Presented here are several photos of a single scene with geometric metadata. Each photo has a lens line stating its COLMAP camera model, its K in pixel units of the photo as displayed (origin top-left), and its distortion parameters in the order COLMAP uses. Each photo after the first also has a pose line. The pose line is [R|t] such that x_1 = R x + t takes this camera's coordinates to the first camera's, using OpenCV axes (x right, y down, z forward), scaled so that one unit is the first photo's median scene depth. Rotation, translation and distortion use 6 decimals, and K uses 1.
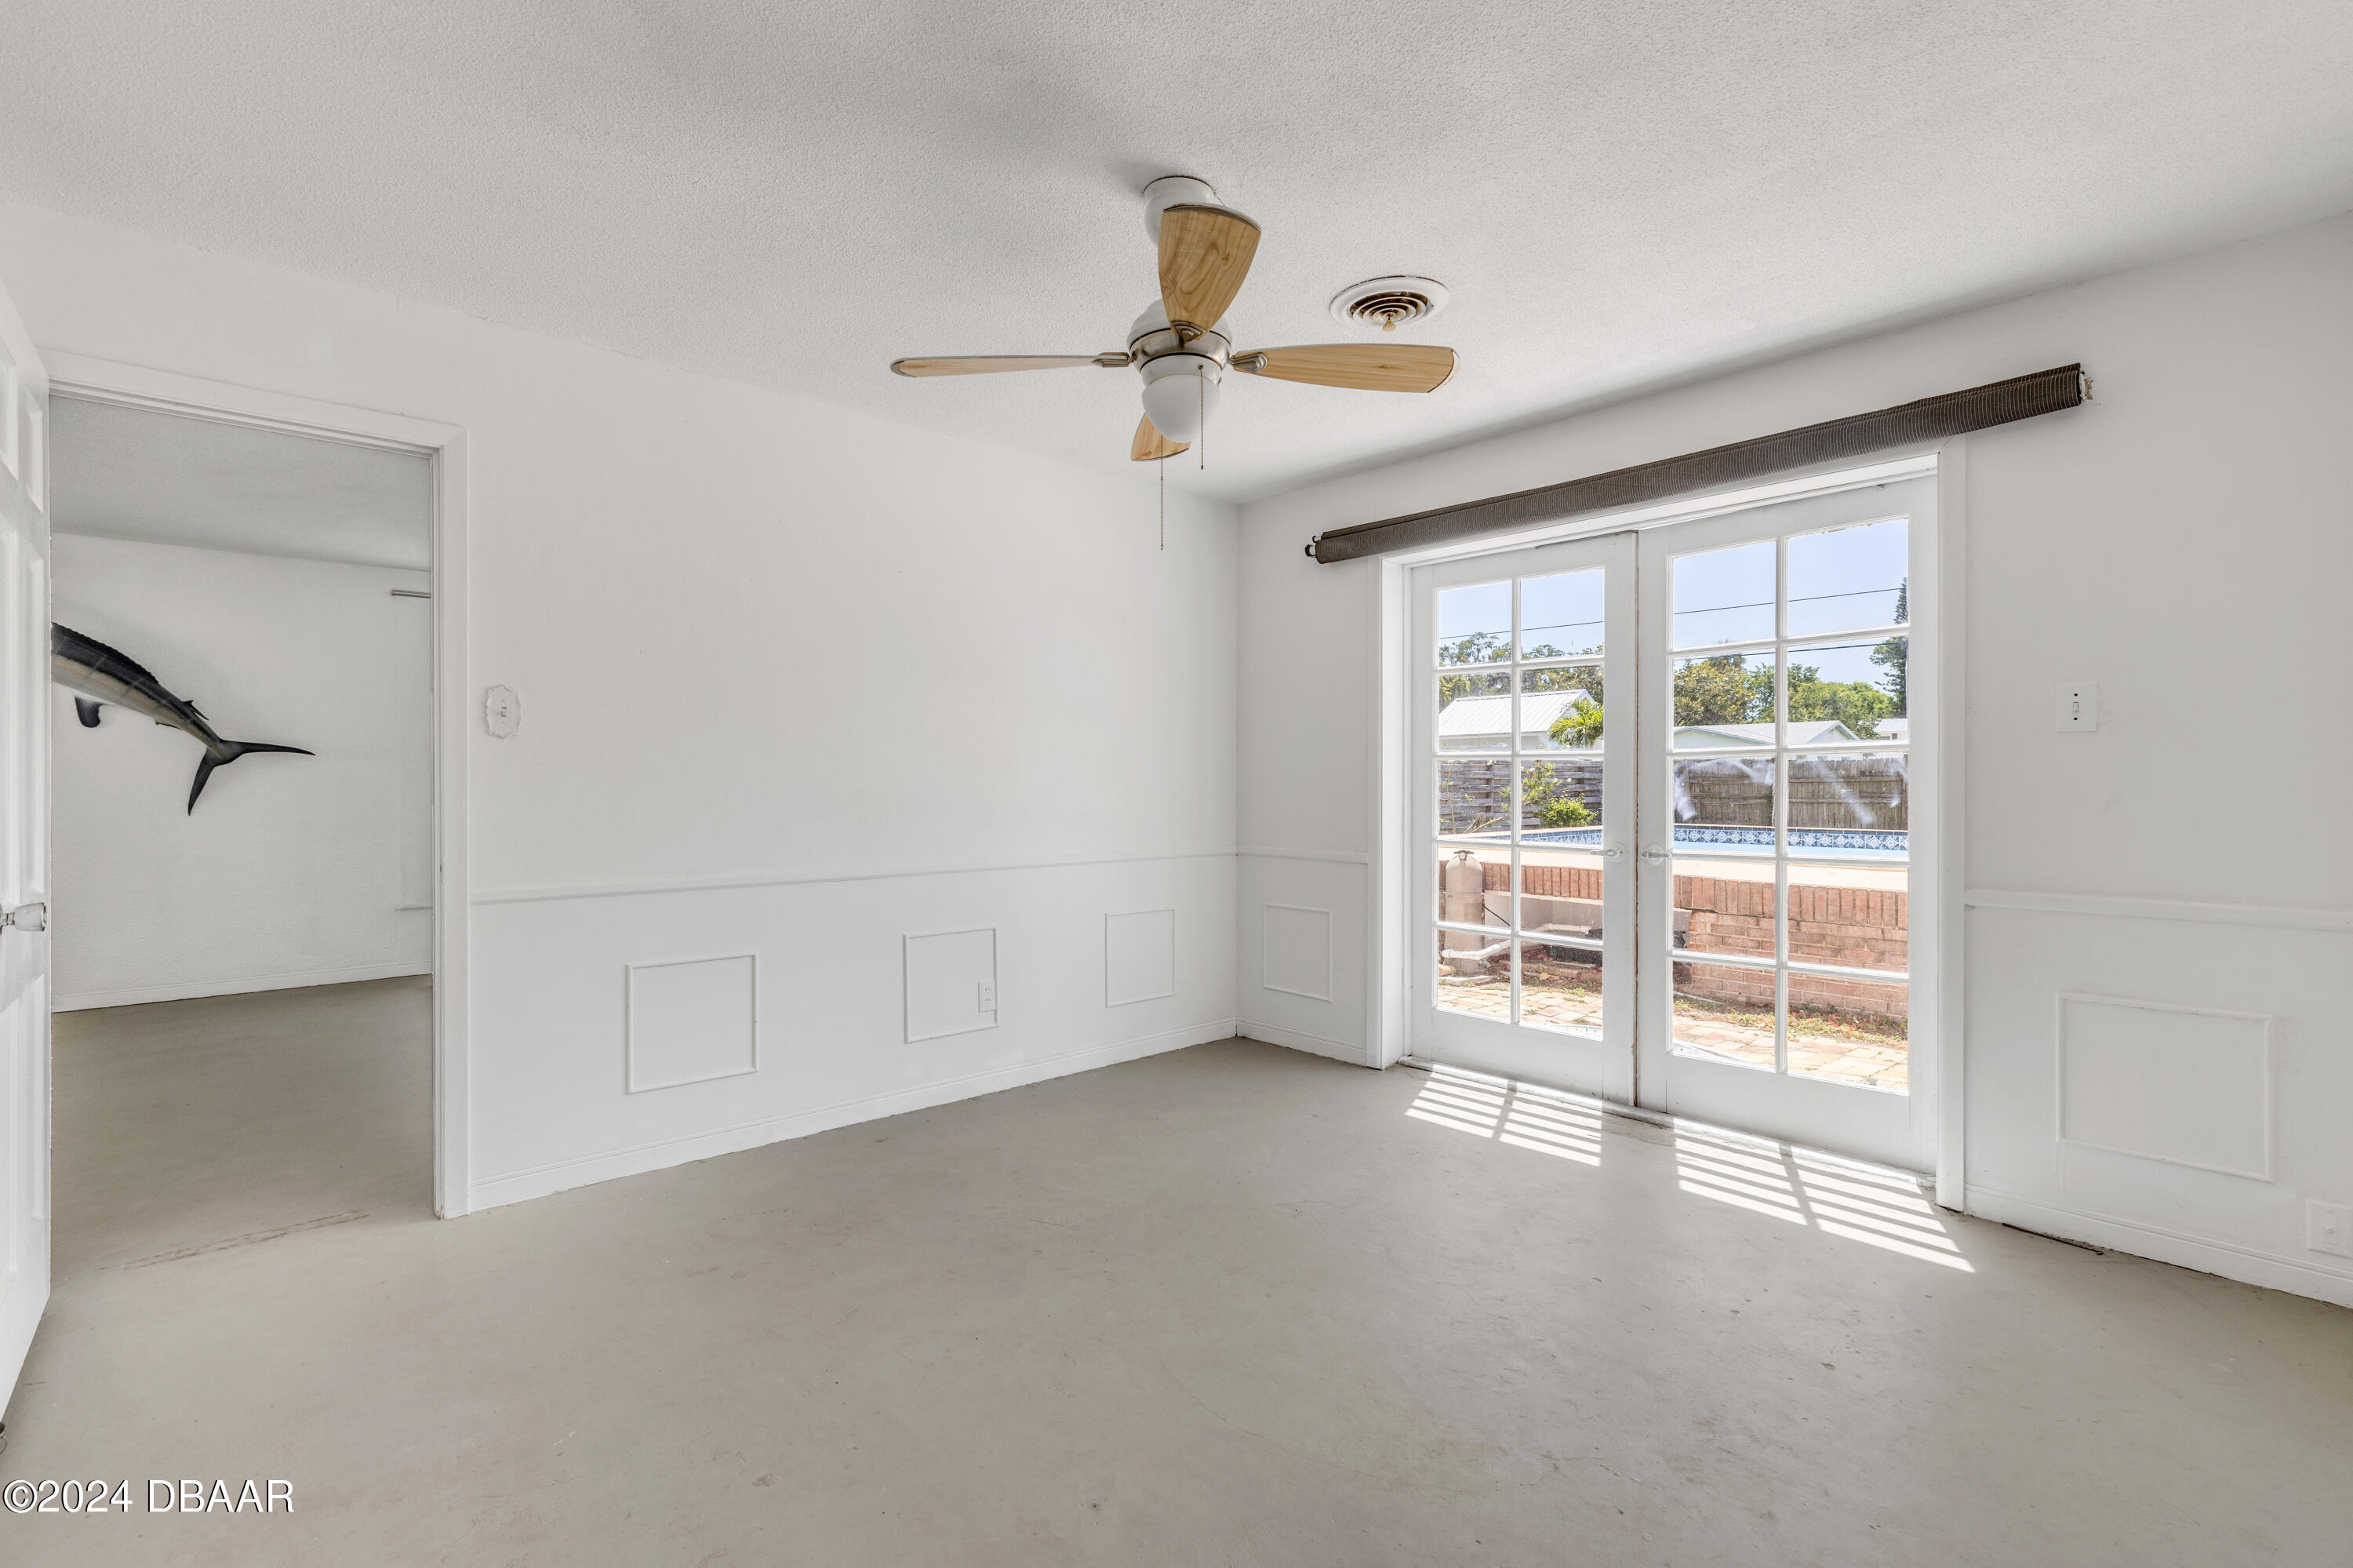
lens RADIAL K [[1072.3, 0, 1164.3], [0, 1072.3, 783.2], [0, 0, 1]] dist [0.004165, -0.000022]
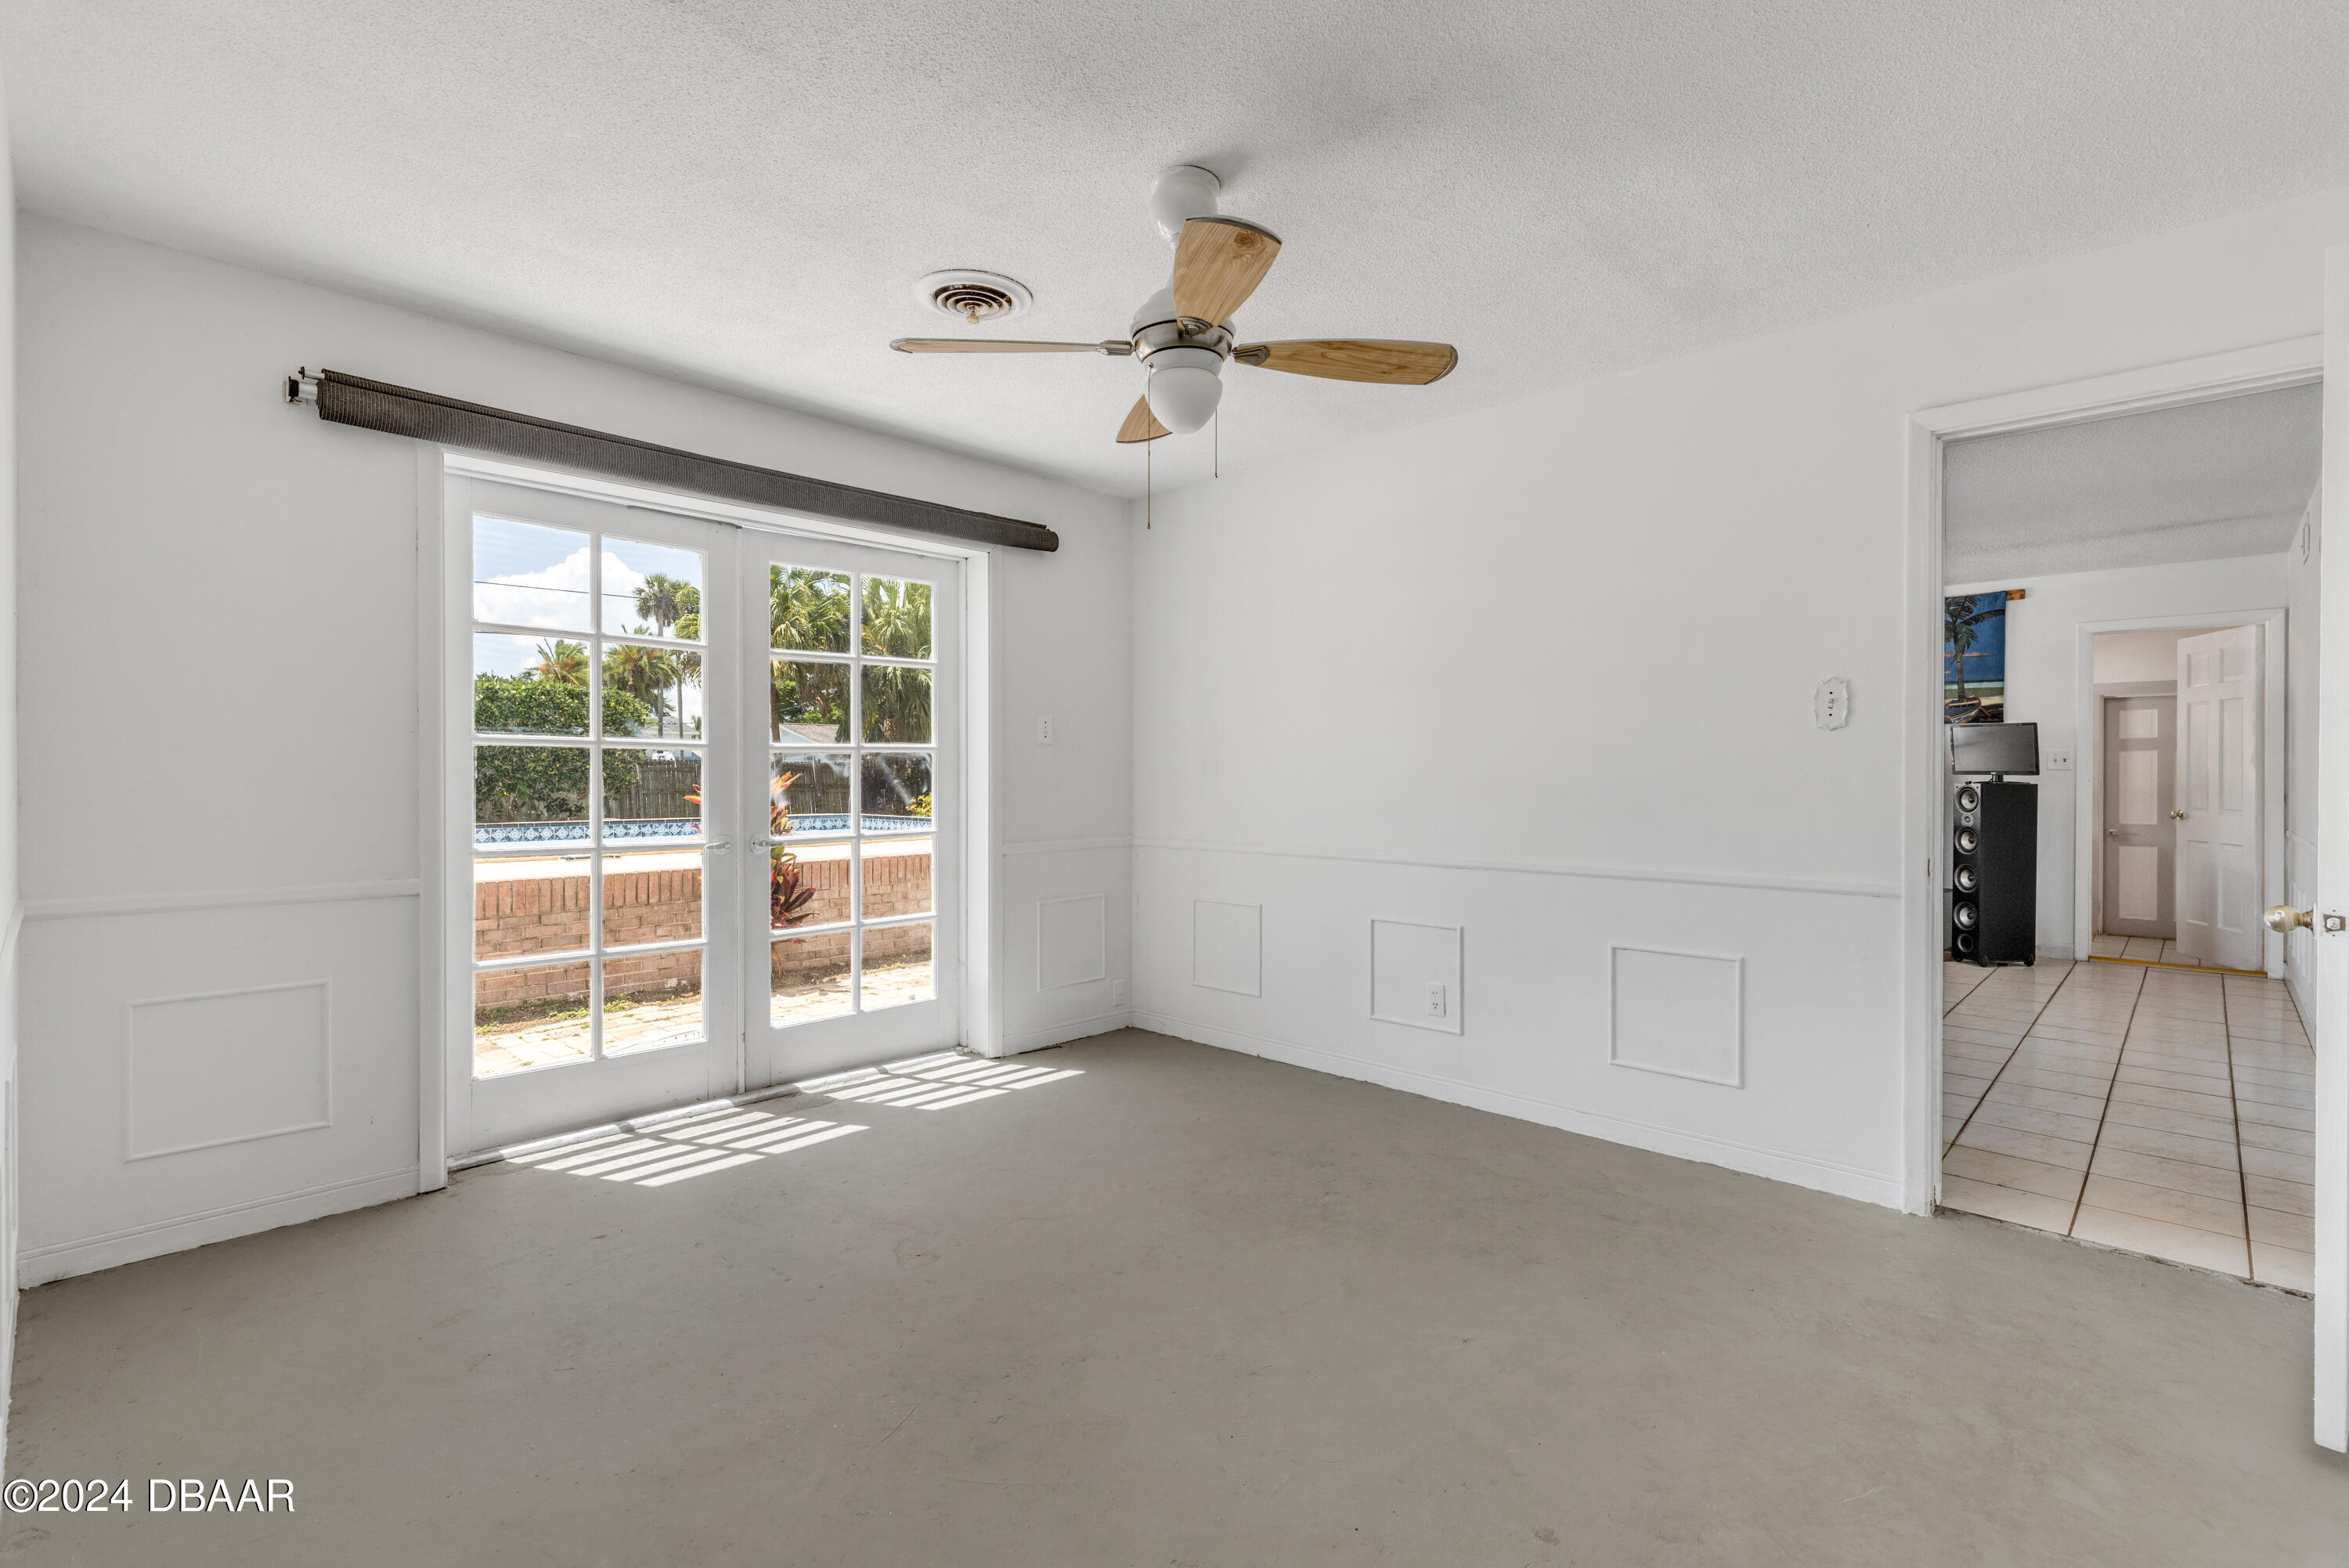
lens RADIAL K [[1064.6, 0, 1174.5], [0, 1064.6, 784.0], [0, 0, 1]] dist [0.002498, -0.000186]
pose [[-0.072684, -0.007189, 0.997329, -0.645668], [0.002508, 0.999970, 0.007390, 0.001662], [-0.997352, 0.003038, -0.072664, 0.717350]]
